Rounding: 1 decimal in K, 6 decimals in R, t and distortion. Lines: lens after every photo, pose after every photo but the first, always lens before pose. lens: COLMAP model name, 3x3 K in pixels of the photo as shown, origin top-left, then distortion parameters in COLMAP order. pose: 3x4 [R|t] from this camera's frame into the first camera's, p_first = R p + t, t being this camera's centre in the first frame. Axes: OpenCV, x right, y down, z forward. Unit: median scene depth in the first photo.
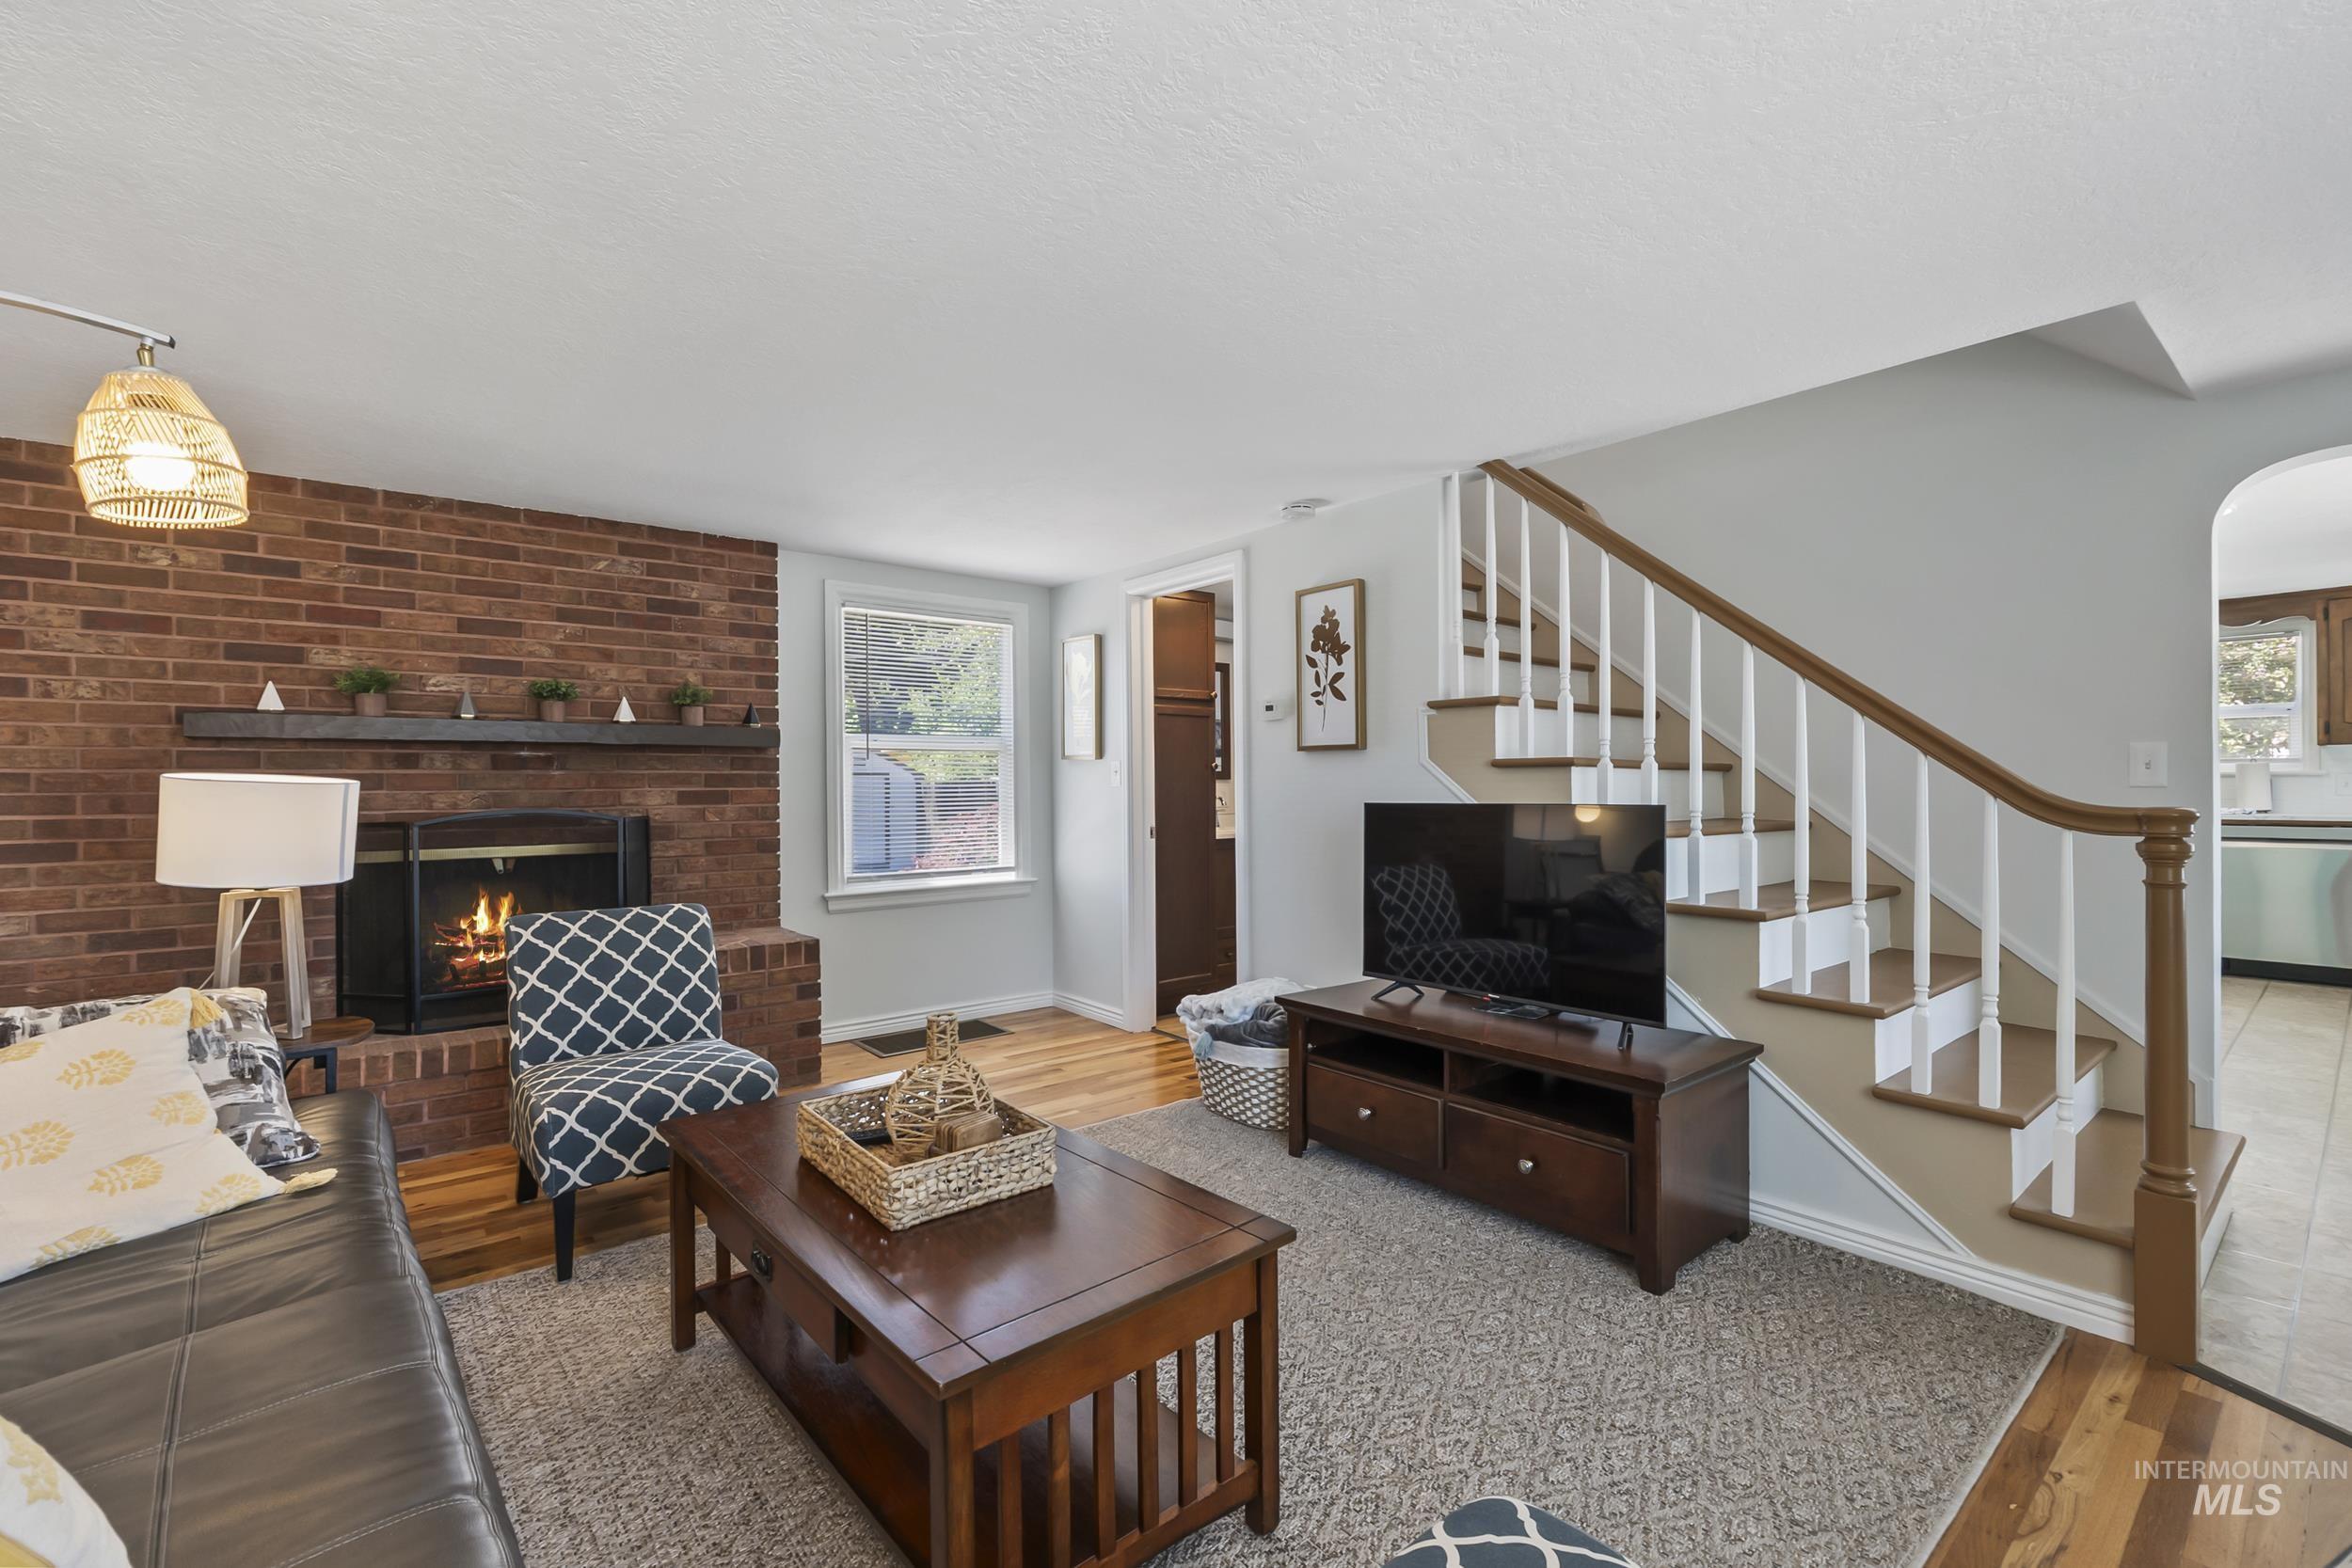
lens RADIAL K [[995.9, 0, 1176.0], [0, 995.9, 784.0], [0, 0, 1]] dist [-0.003813, -0.000349]
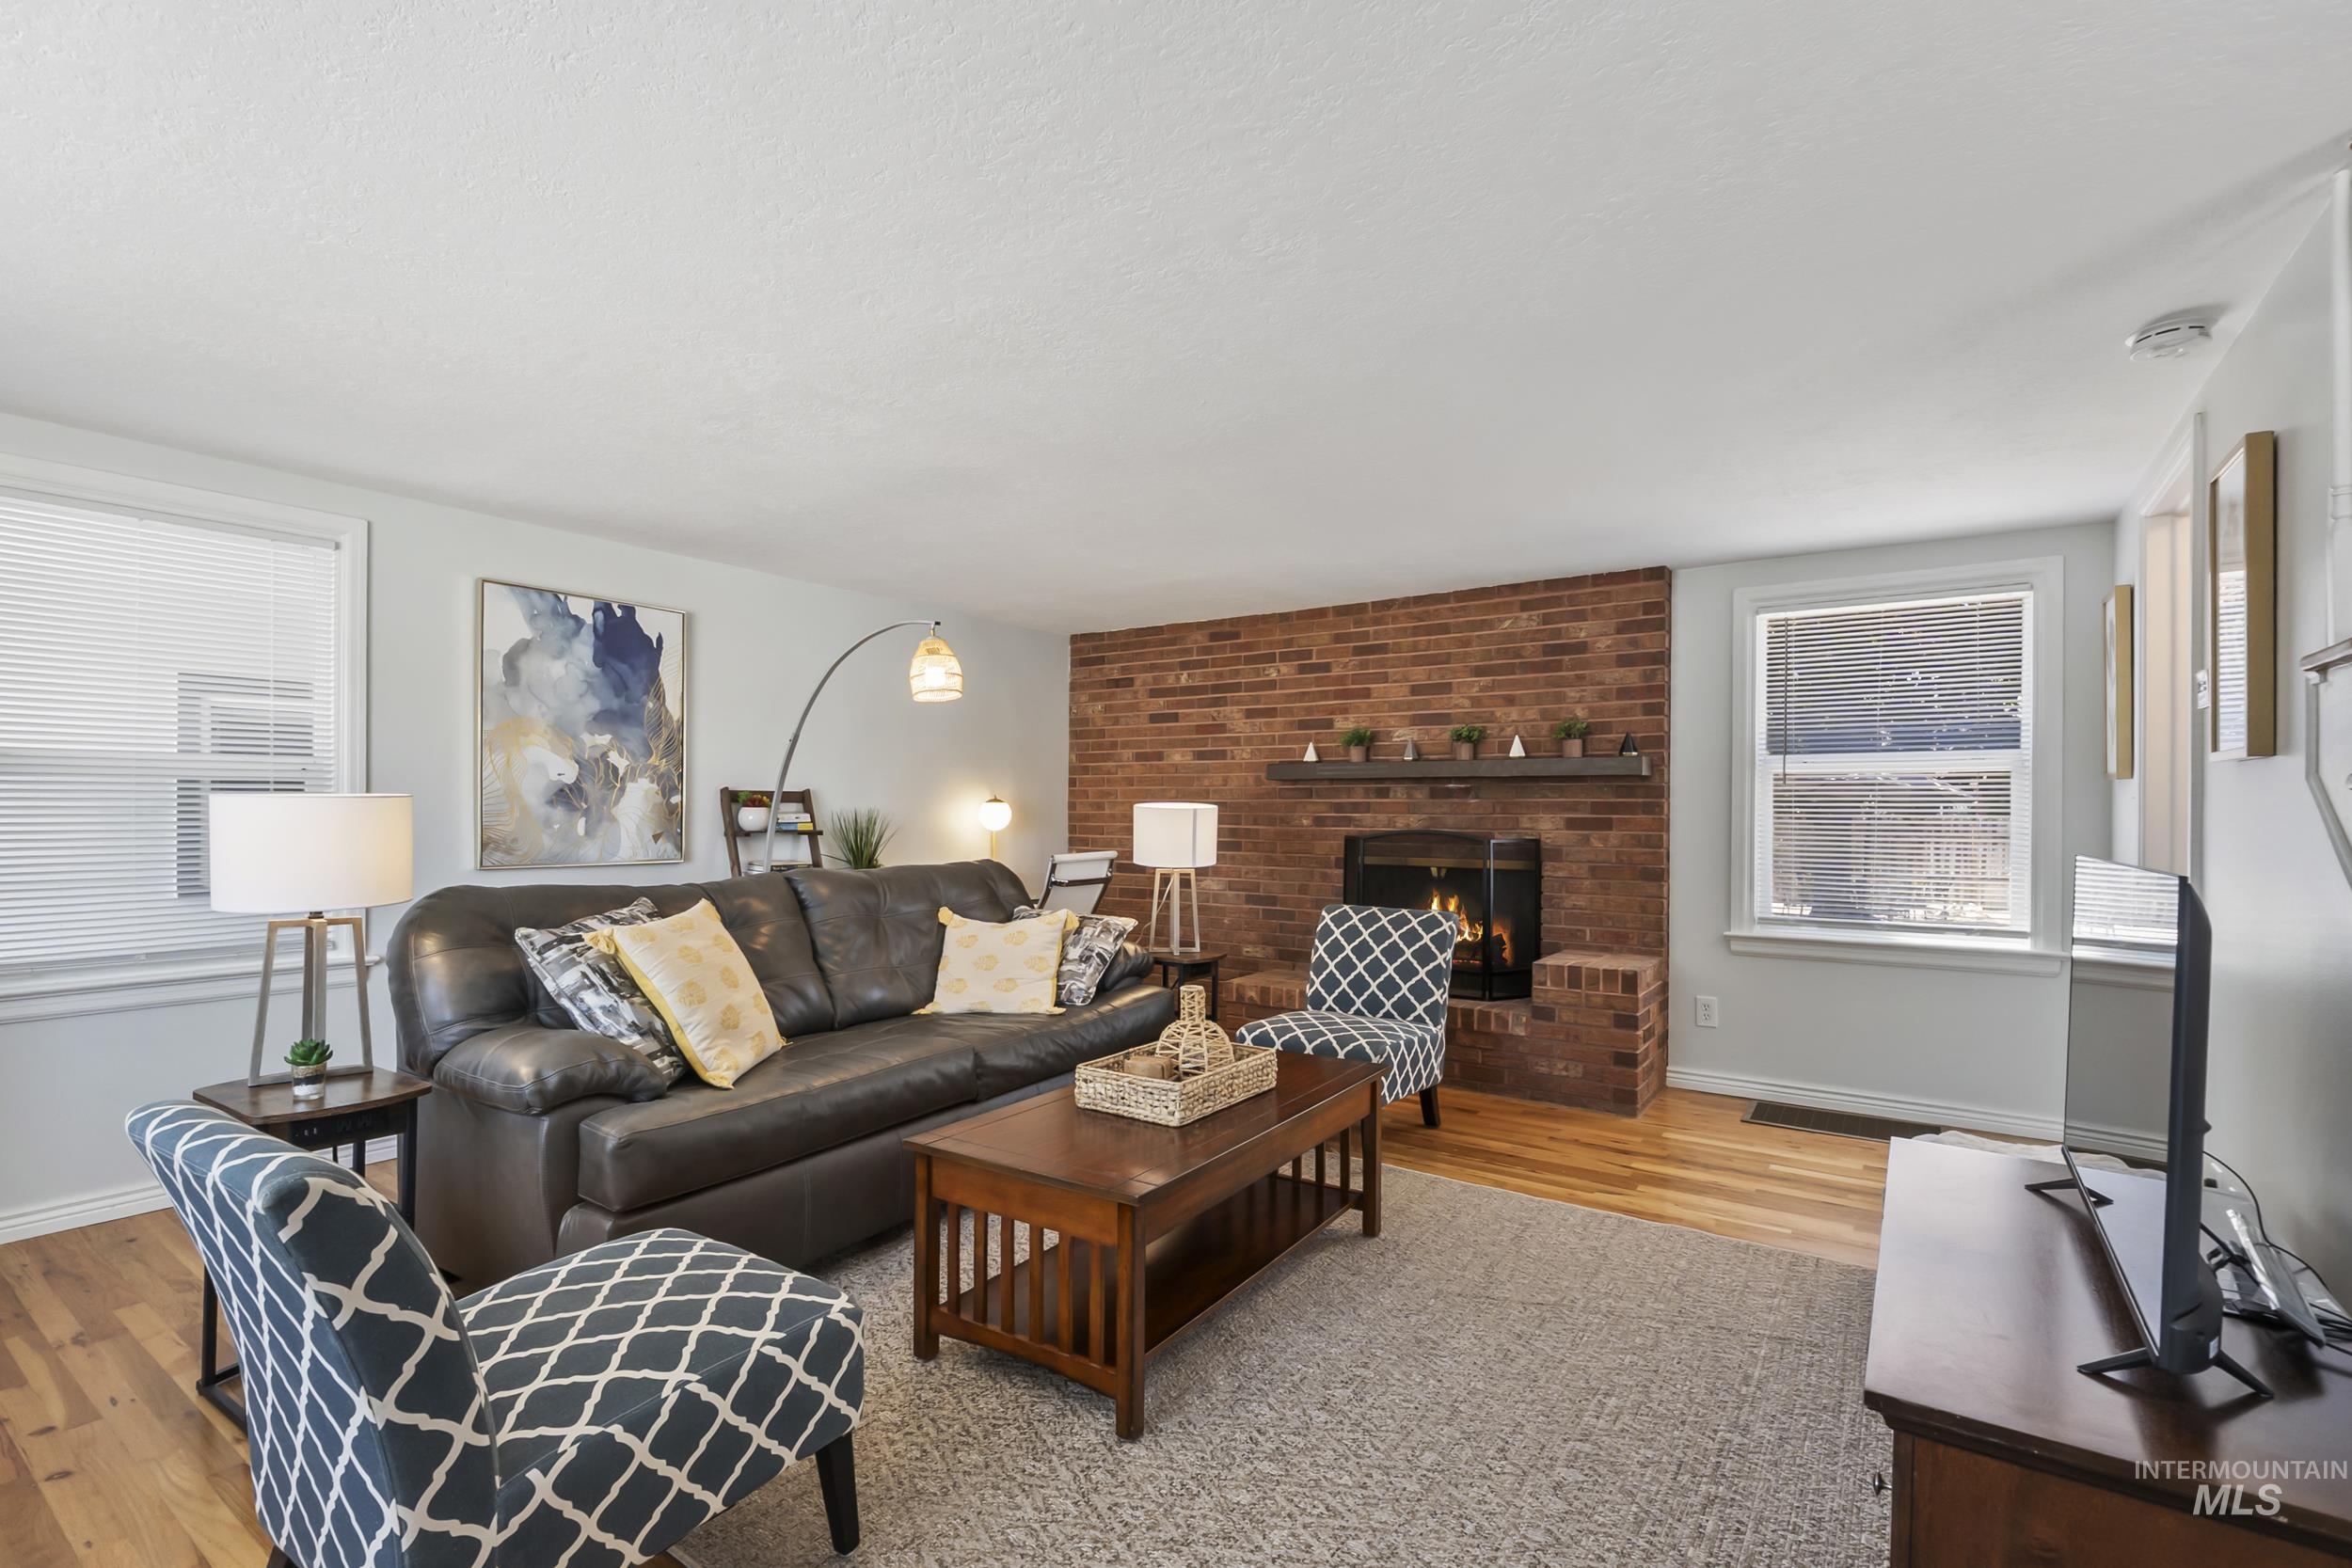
lens RADIAL K [[1074.3, 0, 1176.6], [0, 1074.3, 806.1], [0, 0, 1]] dist [-0.002531, -0.000412]
pose [[0.277666, 0.004648, -0.960667, 0.545794], [-0.007401, 0.999969, 0.002699, -0.005740], [0.960649, 0.006360, 0.277691, 0.281457]]
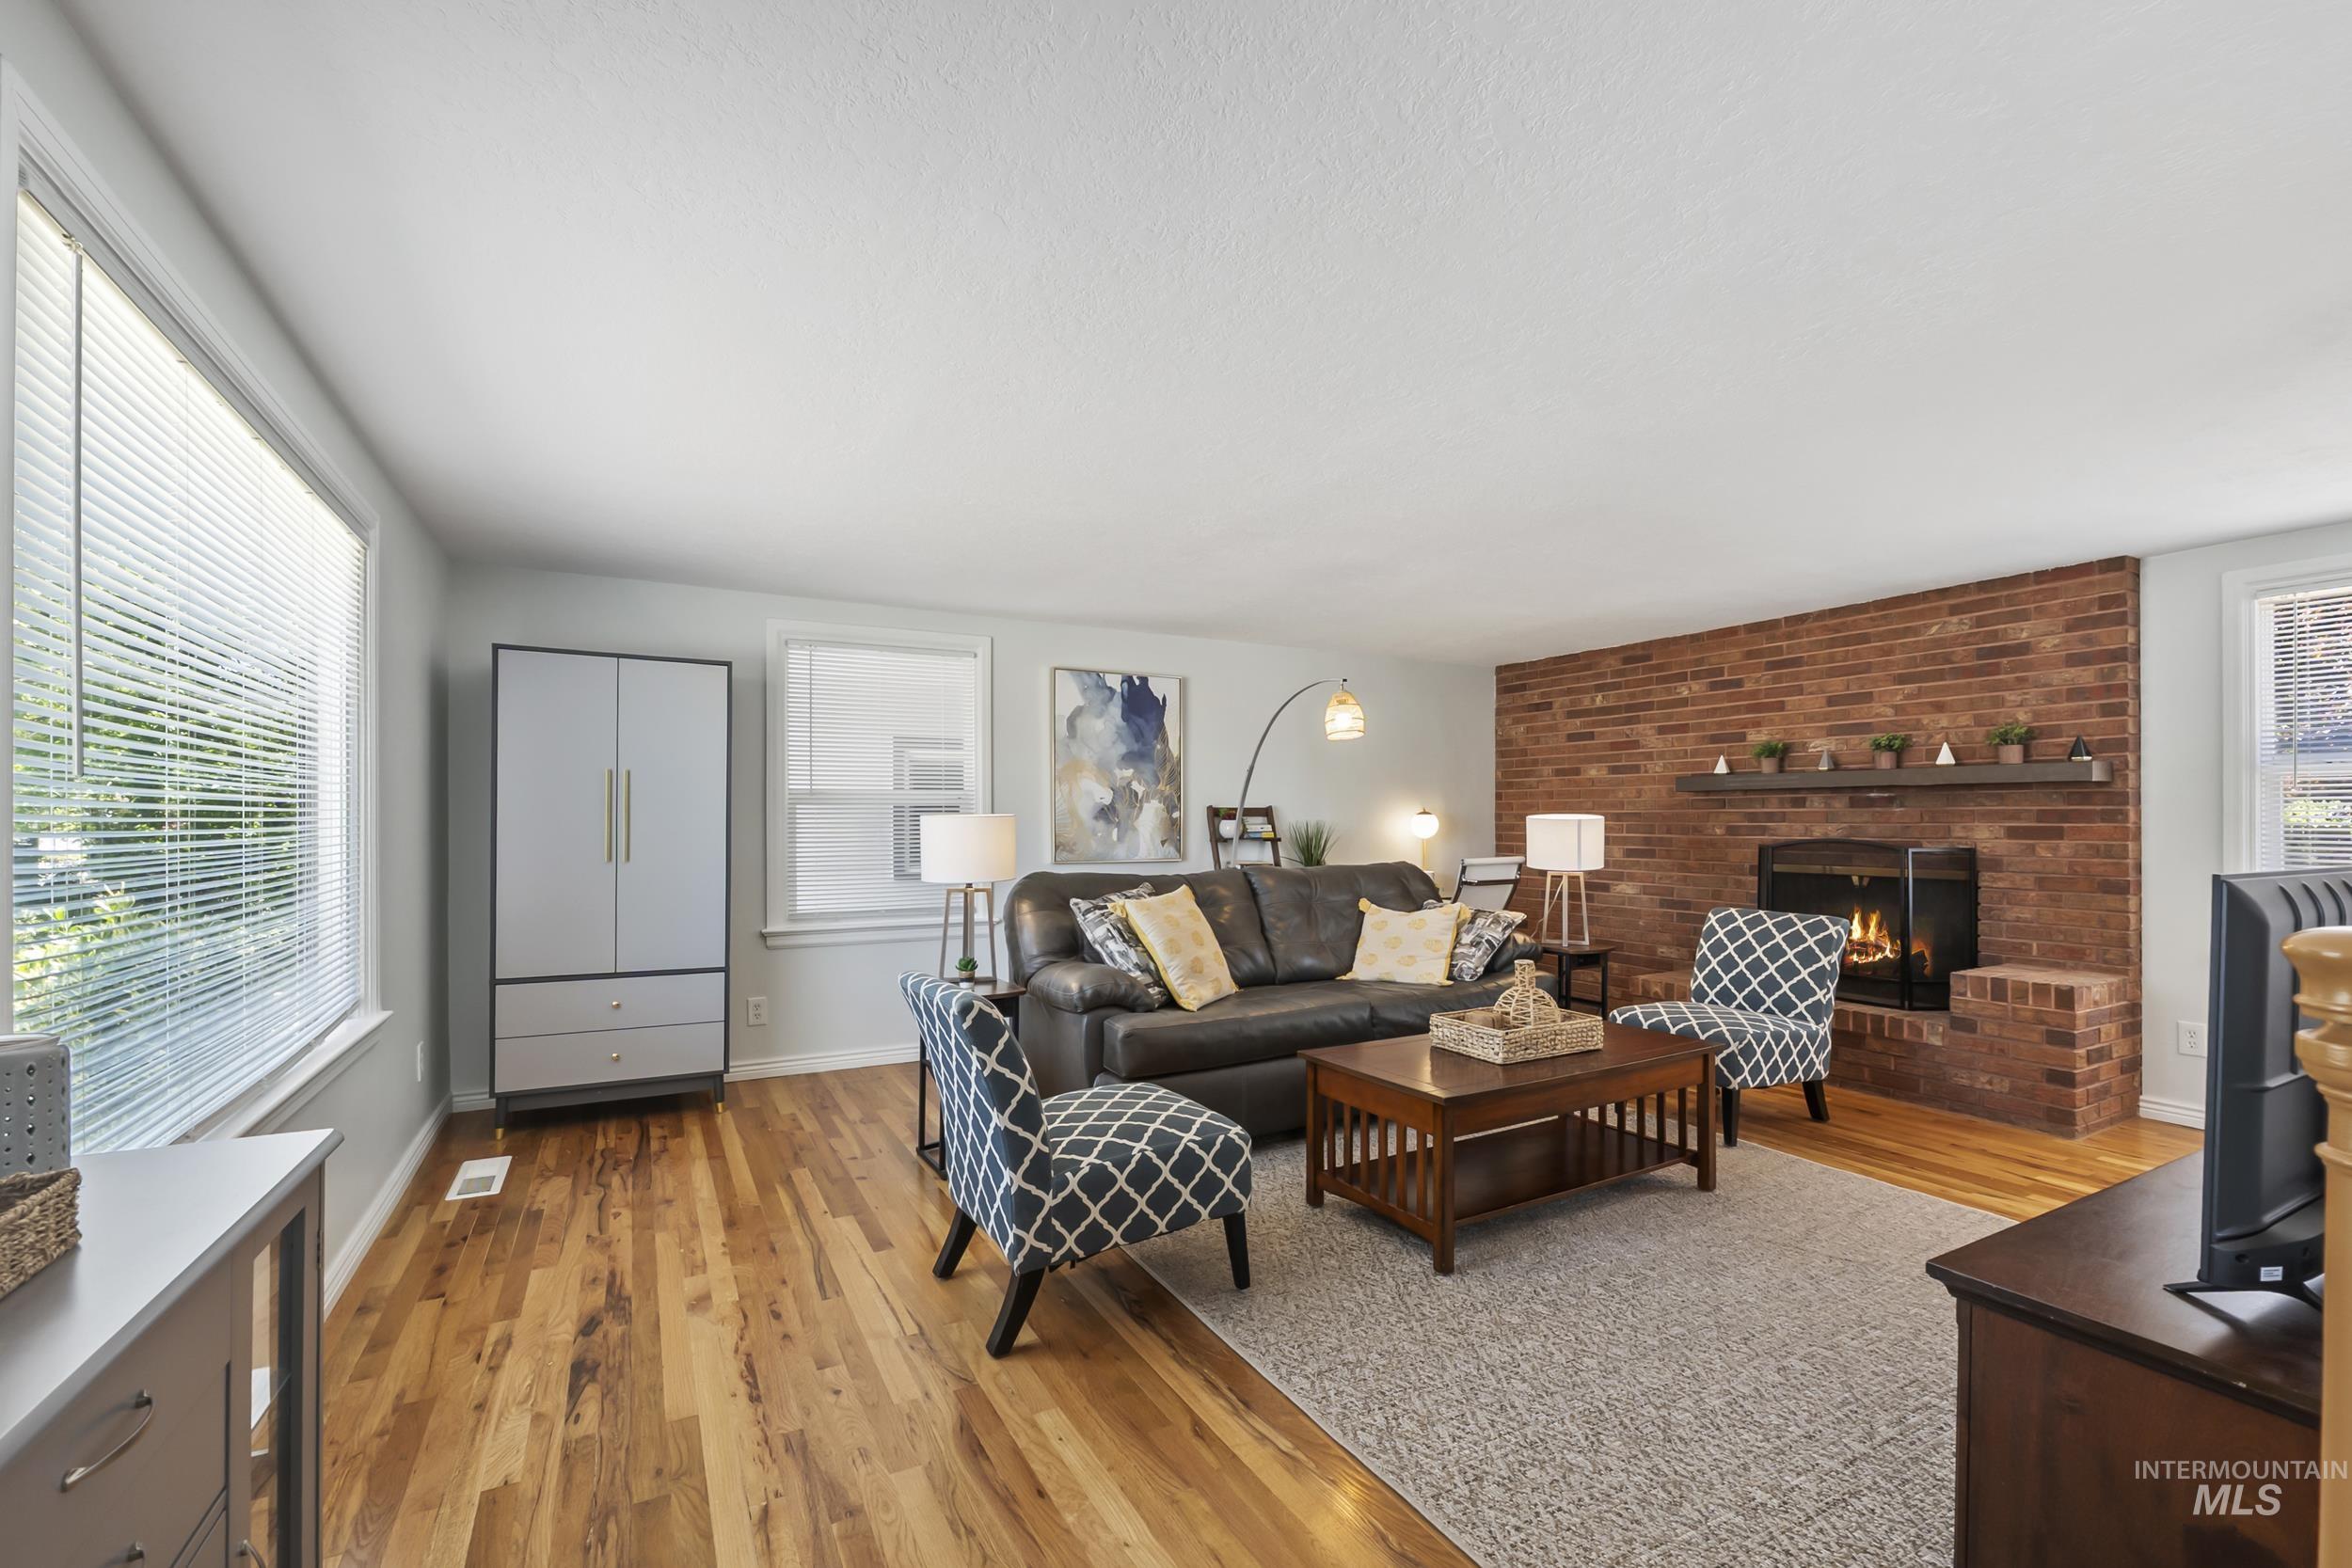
lens RADIAL K [[1012.1, 0, 1186.2], [0, 1012.1, 808.5], [0, 0, 1]] dist [-0.002007, -0.000402]
pose [[-0.172169, -0.003807, -0.985060, 0.745710], [0.001489, 0.999990, -0.004125, -0.008901], [0.985066, -0.002177, -0.172162, 0.354011]]
